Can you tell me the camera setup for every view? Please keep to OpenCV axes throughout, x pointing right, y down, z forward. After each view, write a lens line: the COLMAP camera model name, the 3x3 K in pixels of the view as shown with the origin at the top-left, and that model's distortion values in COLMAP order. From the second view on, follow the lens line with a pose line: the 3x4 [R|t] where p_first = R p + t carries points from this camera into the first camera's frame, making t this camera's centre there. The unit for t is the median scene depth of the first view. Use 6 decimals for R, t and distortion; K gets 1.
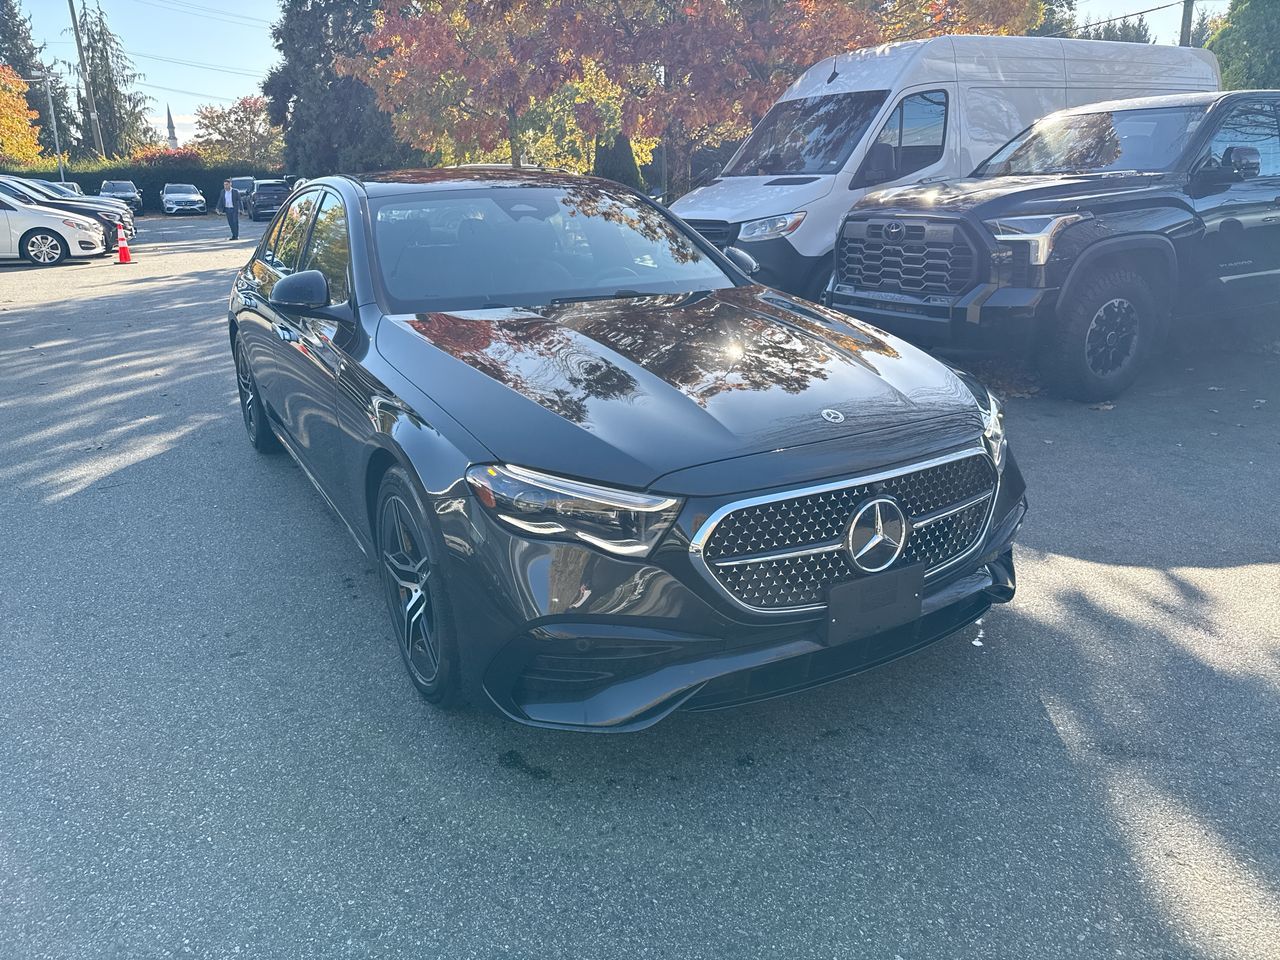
lens RADIAL K [[902.3, 0, 640.0], [0, 902.3, 480.0], [0, 0, 1]] dist [0.010085, -0.015450]
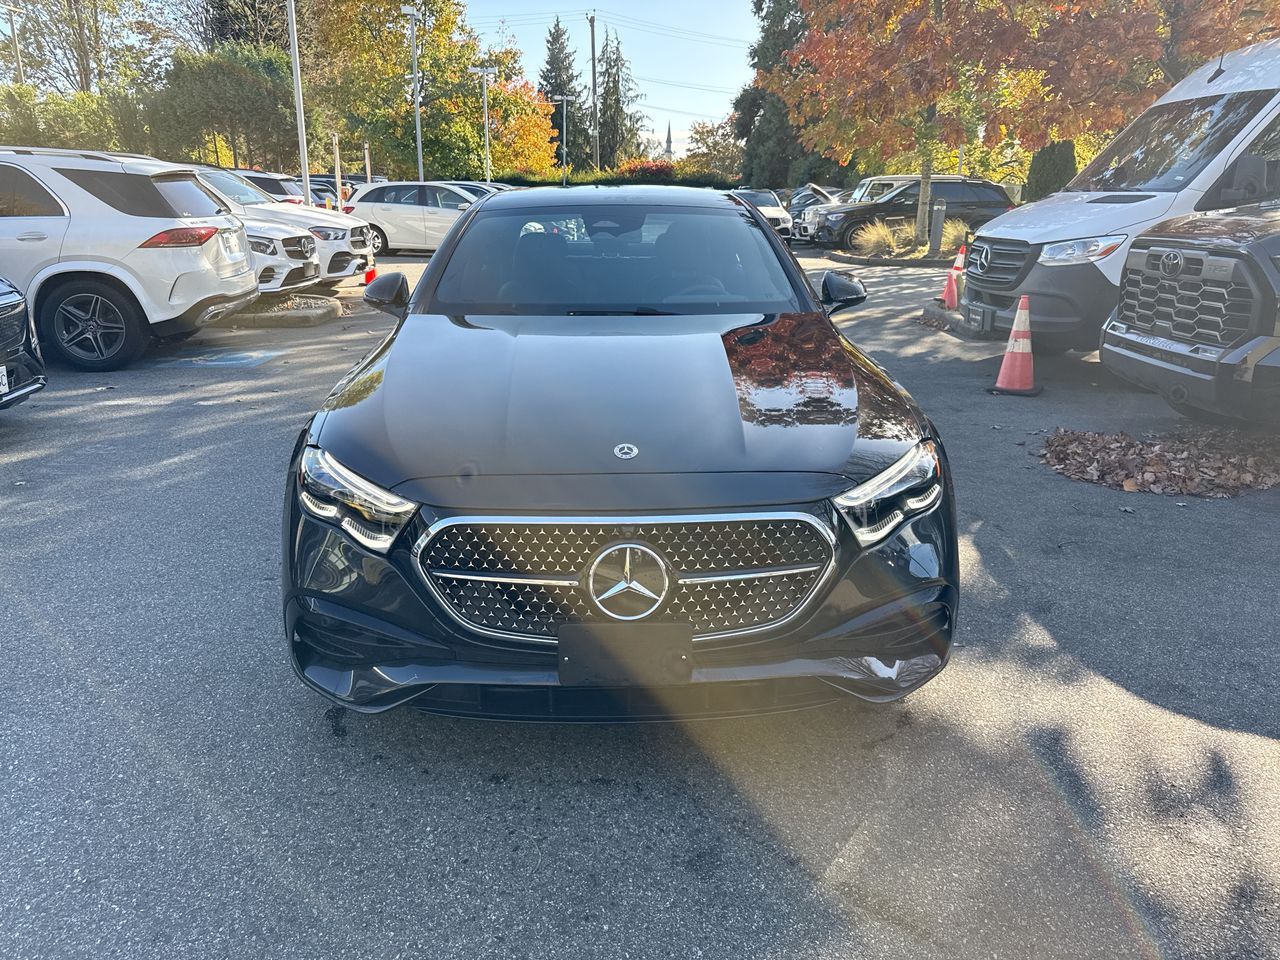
lens RADIAL K [[917.2, 0, 710.4], [0, 917.2, 501.1], [0, 0, 1]] dist [-0.002410, -0.006490]
pose [[0.877522, 0.164571, -0.450412, 0.337773], [-0.162148, 0.985773, 0.044273, -0.034531], [0.451290, 0.034183, 0.891722, 0.088023]]
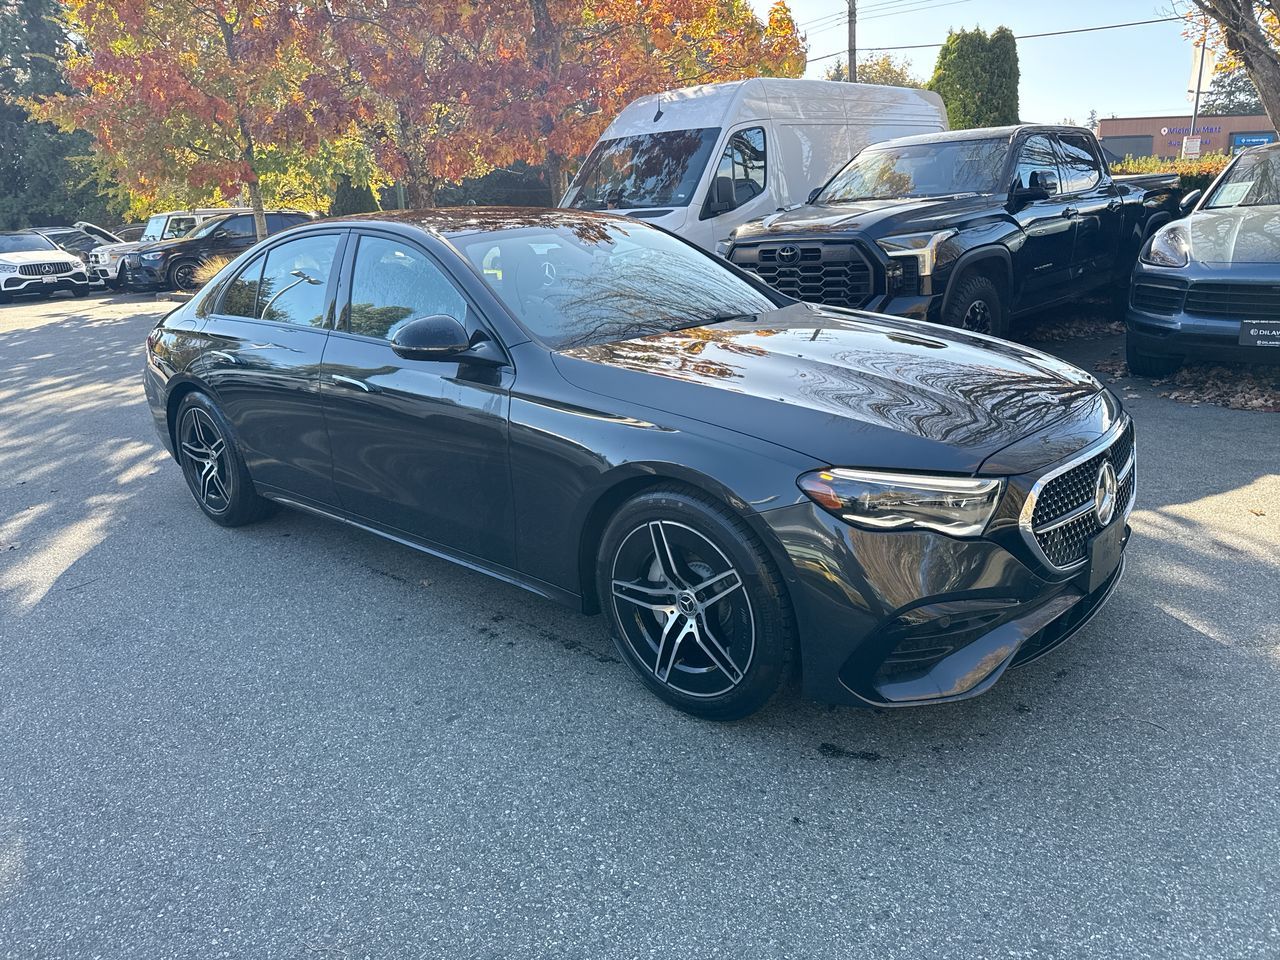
lens RADIAL K [[911.0, 0, 565.7], [0, 911.0, 489.5], [0, 0, 1]] dist [0.114942, -0.182548]
pose [[0.947038, -0.120147, 0.297797, -0.361771], [0.131170, 0.991210, -0.017232, -0.007324], [-0.293109, 0.055381, 0.954474, 0.023136]]
